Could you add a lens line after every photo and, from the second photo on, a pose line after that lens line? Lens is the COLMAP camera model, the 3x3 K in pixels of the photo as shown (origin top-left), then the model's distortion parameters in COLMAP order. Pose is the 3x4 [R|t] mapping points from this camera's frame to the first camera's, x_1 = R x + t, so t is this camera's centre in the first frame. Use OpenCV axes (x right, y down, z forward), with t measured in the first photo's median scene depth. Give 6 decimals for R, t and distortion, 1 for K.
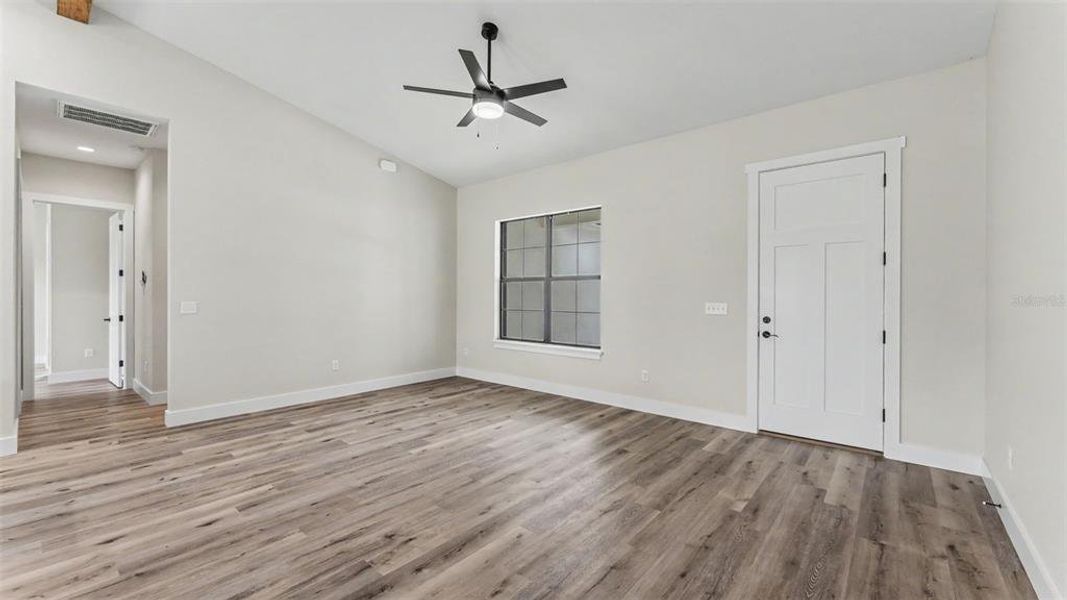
lens RADIAL K [[427.0, 0, 532.2], [0, 427.0, 298.0], [0, 0, 1]] dist [-0.001488, -0.000136]
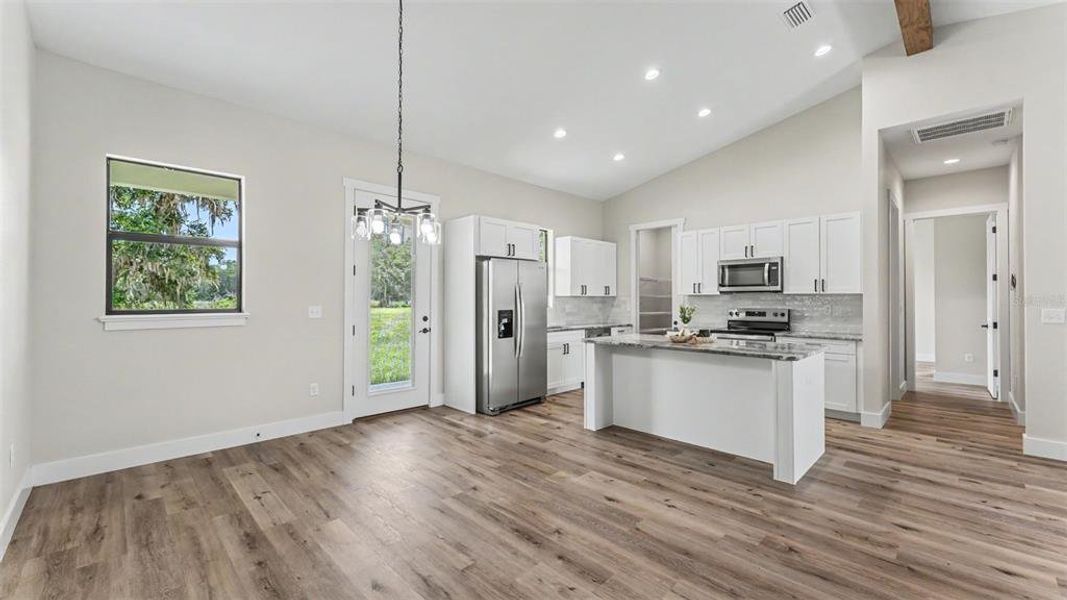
lens RADIAL K [[427.0, 0, 532.2], [0, 427.0, 298.0], [0, 0, 1]] dist [-0.001488, -0.000136]
pose [[-0.087474, -0.007036, -0.996142, 0.114920], [-0.007515, 0.999951, -0.006403, 0.000981], [0.996138, 0.006926, -0.087522, 0.097451]]
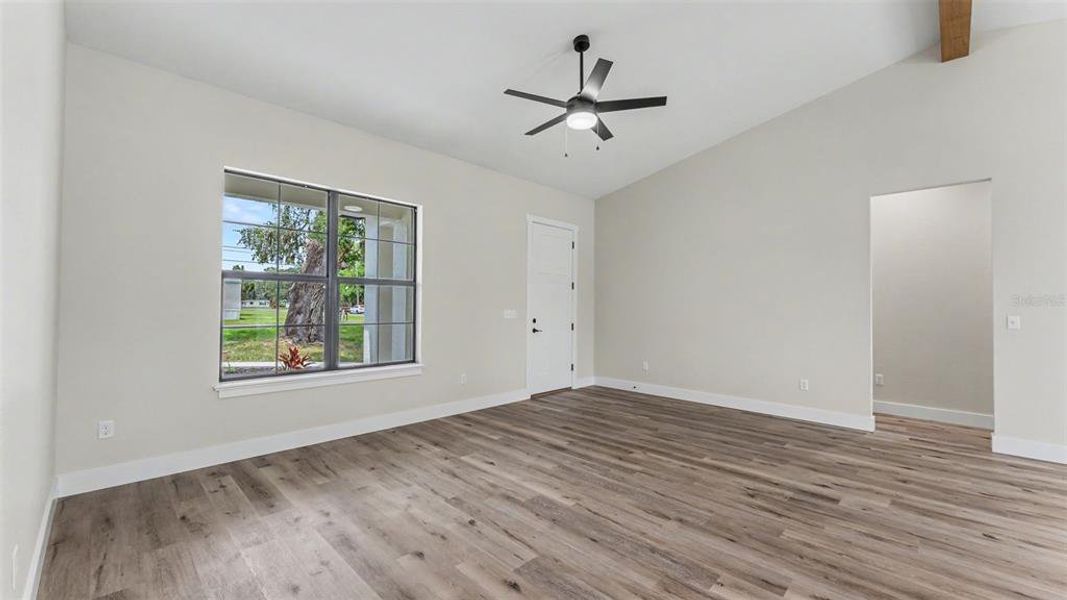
lens RADIAL K [[427.0, 0, 532.2], [0, 427.0, 298.0], [0, 0, 1]] dist [-0.001488, -0.000136]
pose [[0.072692, 0.014538, 0.997248, -1.124866], [-0.000761, 0.999894, -0.014521, -0.009163], [-0.997354, 0.000297, 0.072695, 1.055523]]
